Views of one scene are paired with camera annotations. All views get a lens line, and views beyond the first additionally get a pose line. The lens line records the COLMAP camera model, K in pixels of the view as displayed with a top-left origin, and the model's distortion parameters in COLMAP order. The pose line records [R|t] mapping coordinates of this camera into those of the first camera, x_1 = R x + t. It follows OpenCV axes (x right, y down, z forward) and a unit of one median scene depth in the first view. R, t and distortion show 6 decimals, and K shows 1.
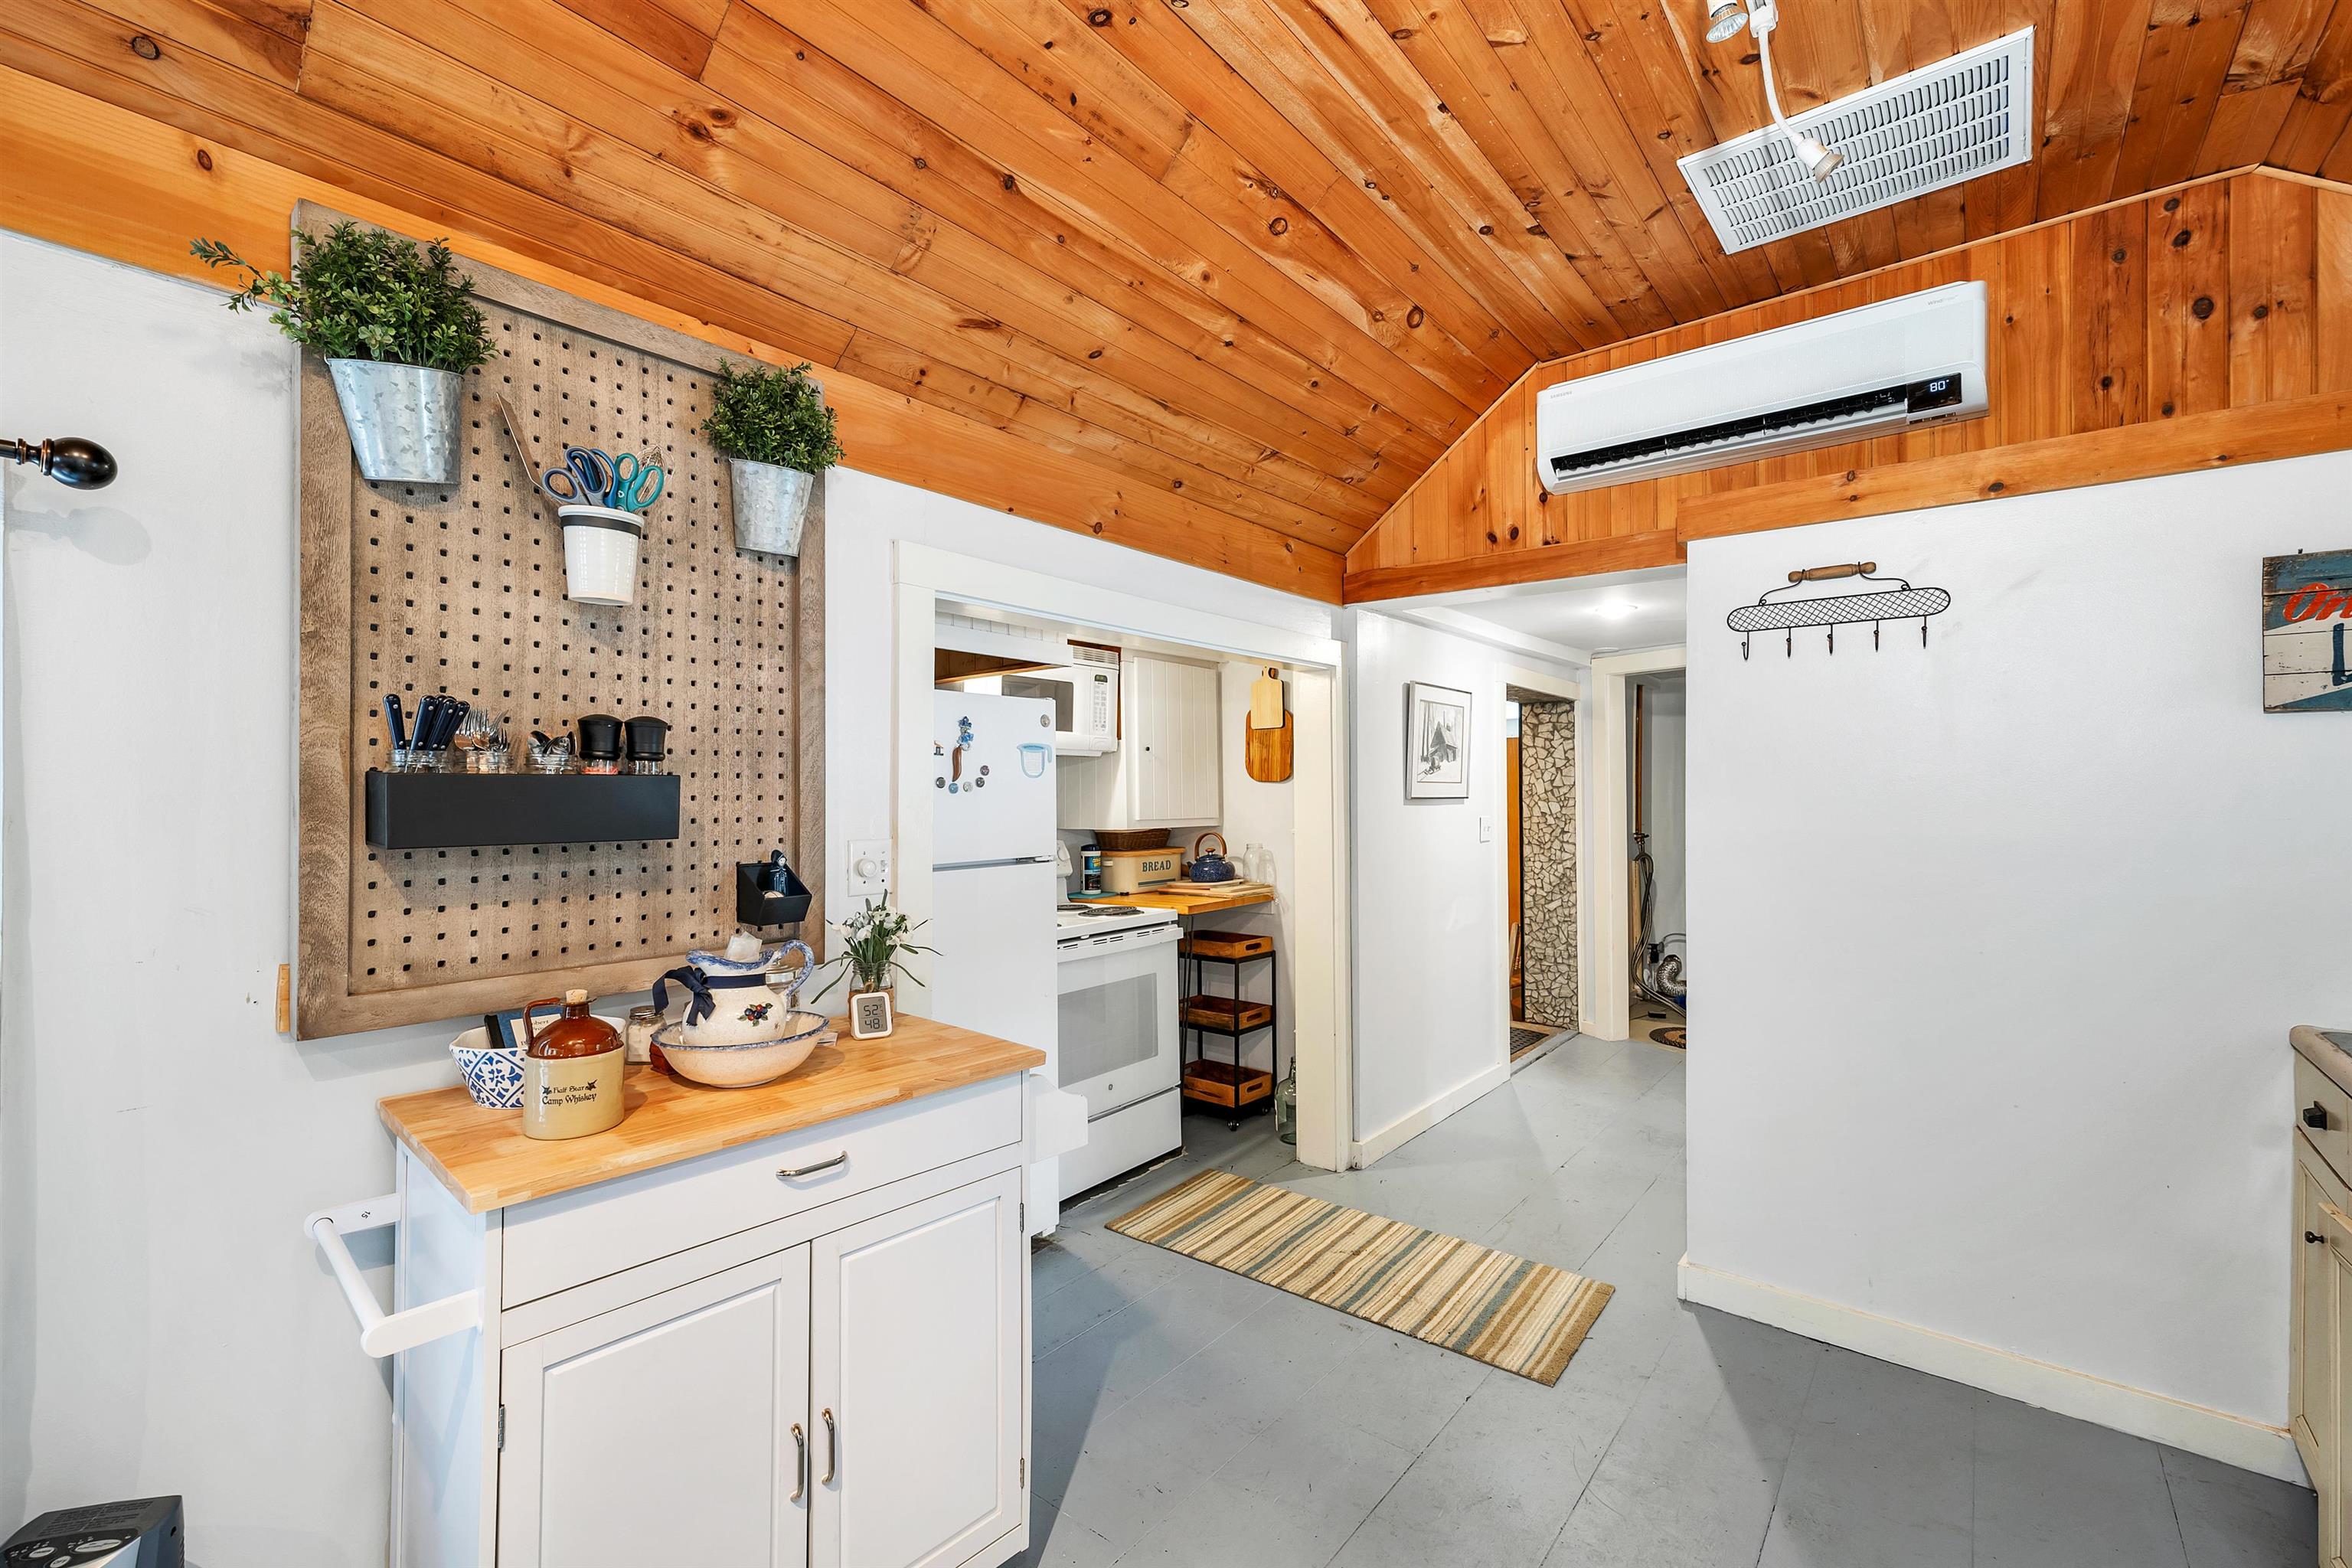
lens RADIAL K [[986.0, 0, 1187.3], [0, 986.0, 786.1], [0, 0, 1]] dist [0.003812, 0.000292]
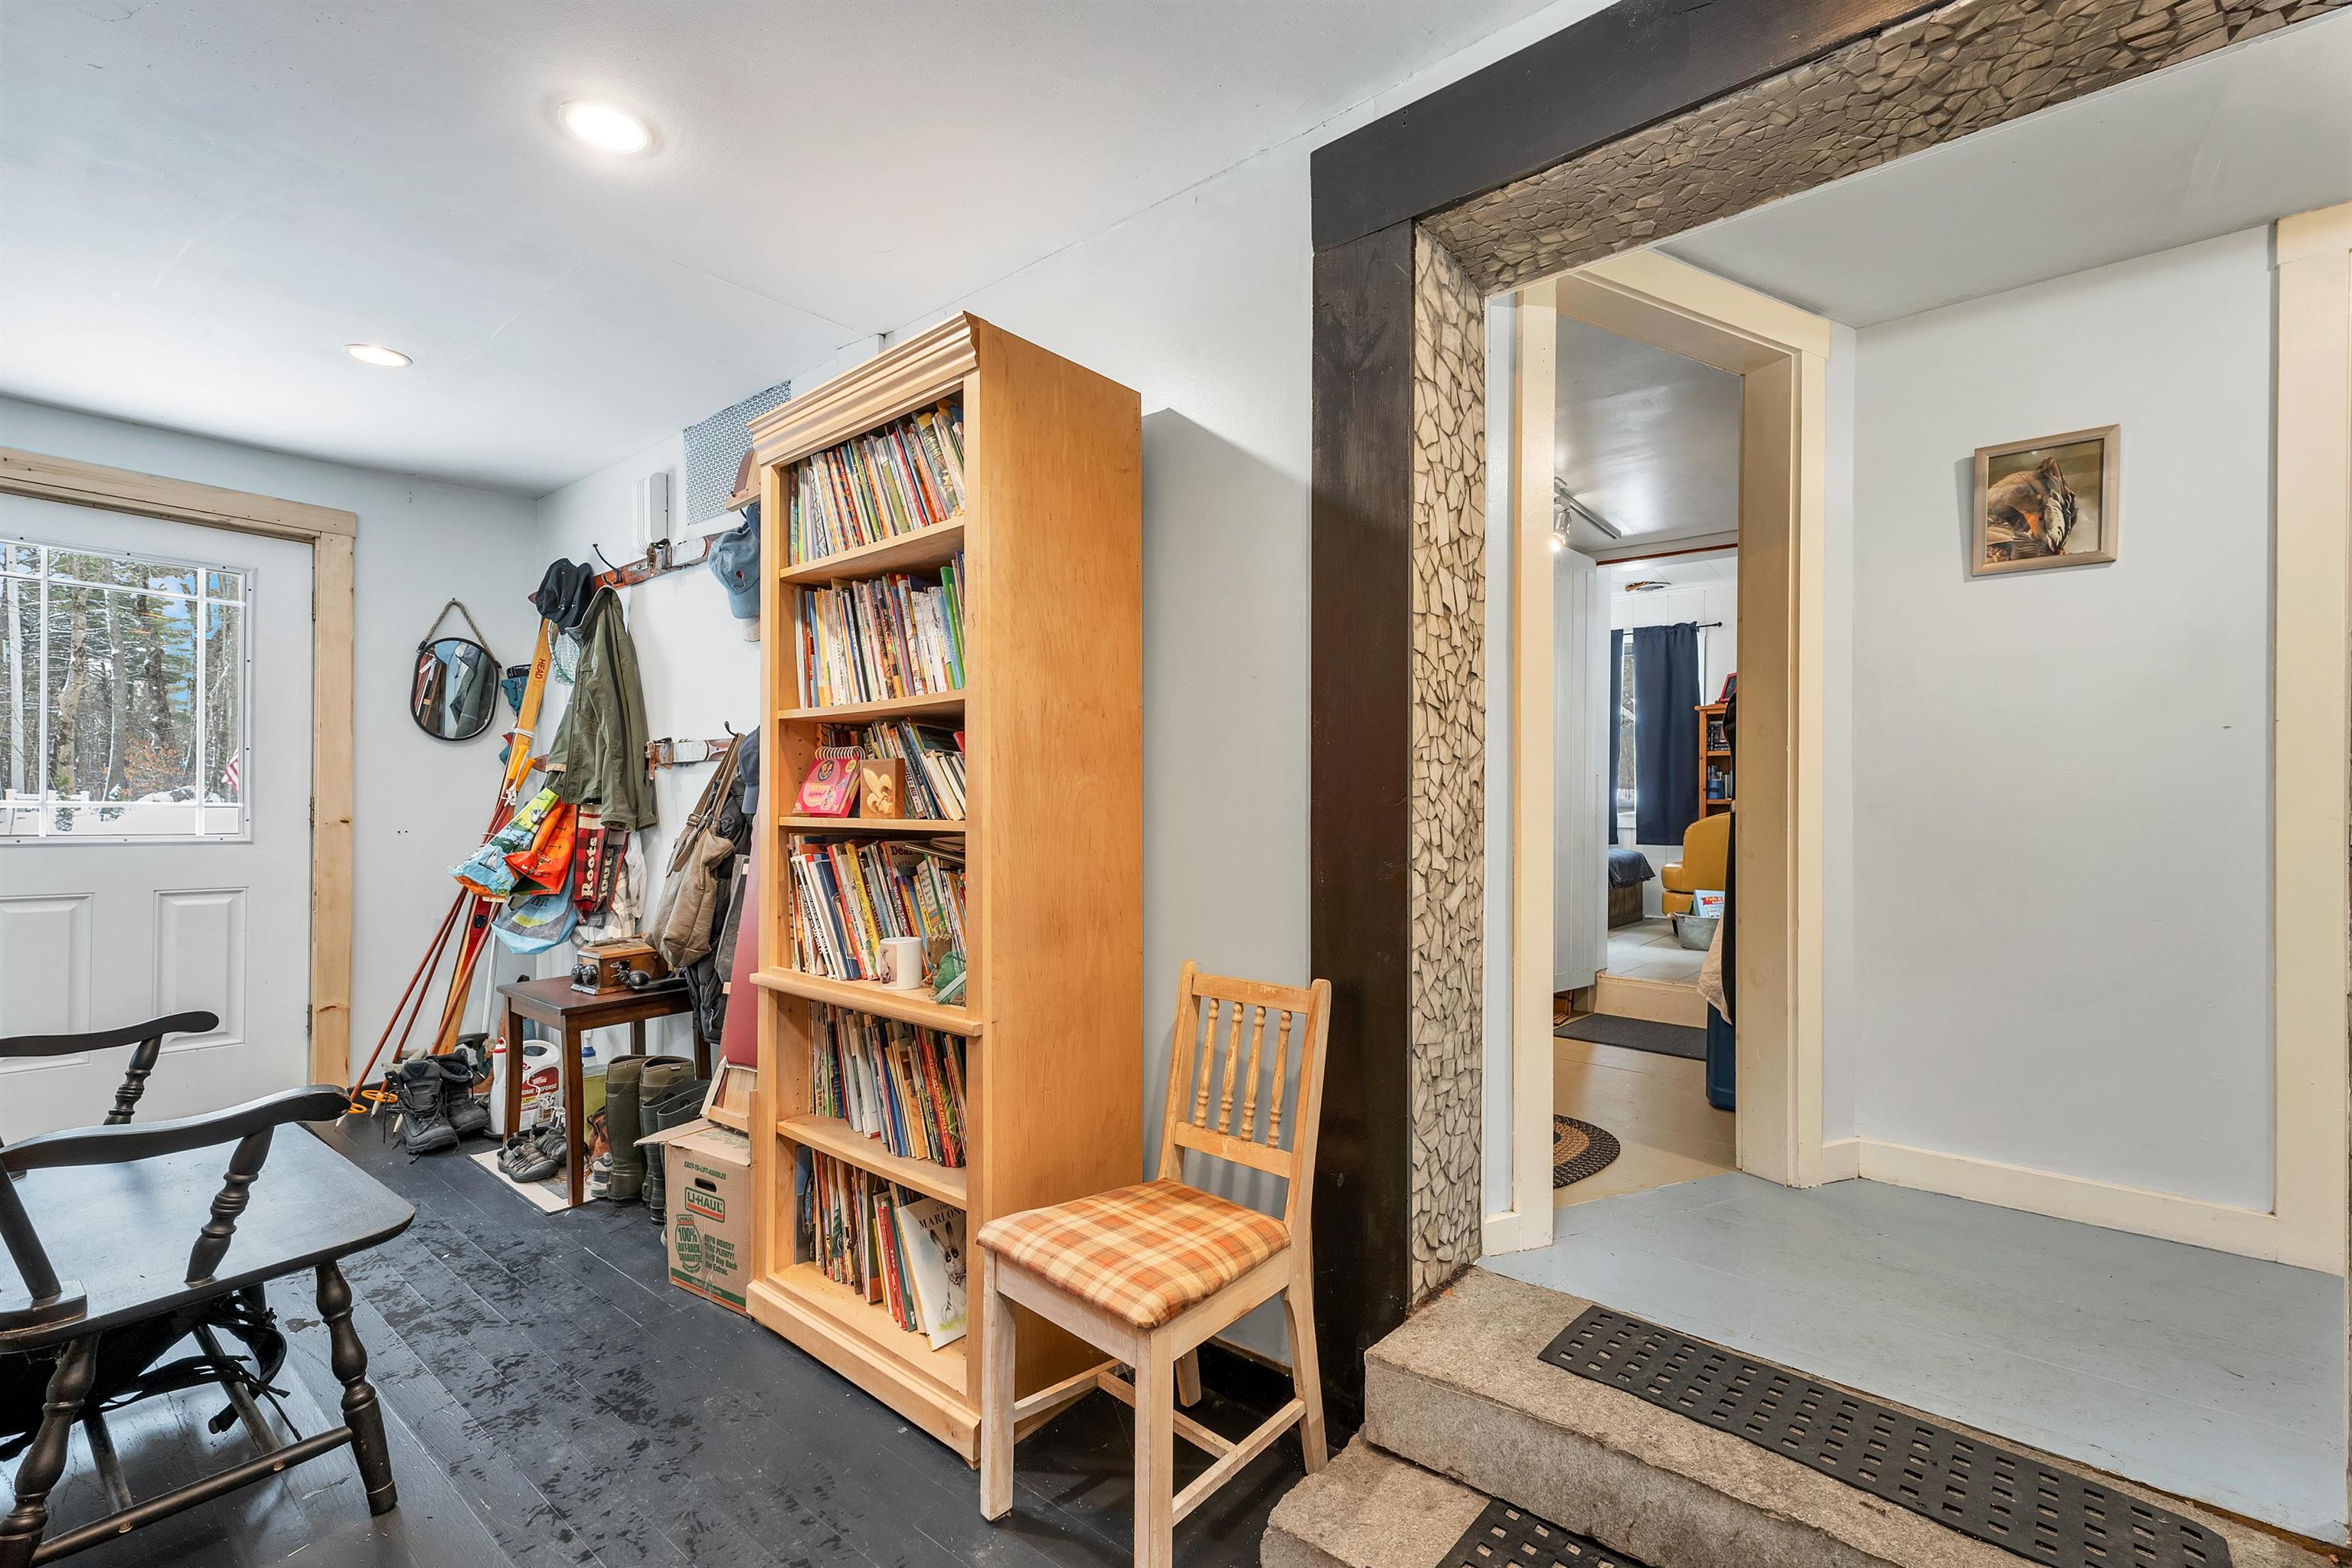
lens RADIAL K [[995.3, 0, 1175.5], [0, 995.3, 812.5], [0, 0, 1]] dist [0.002223, -0.000071]
pose [[0.007016, 0.003452, 0.999969, 0.104469], [-0.015594, 0.999873, -0.003342, 0.221082], [-0.999854, -0.015570, 0.007069, 2.528735]]
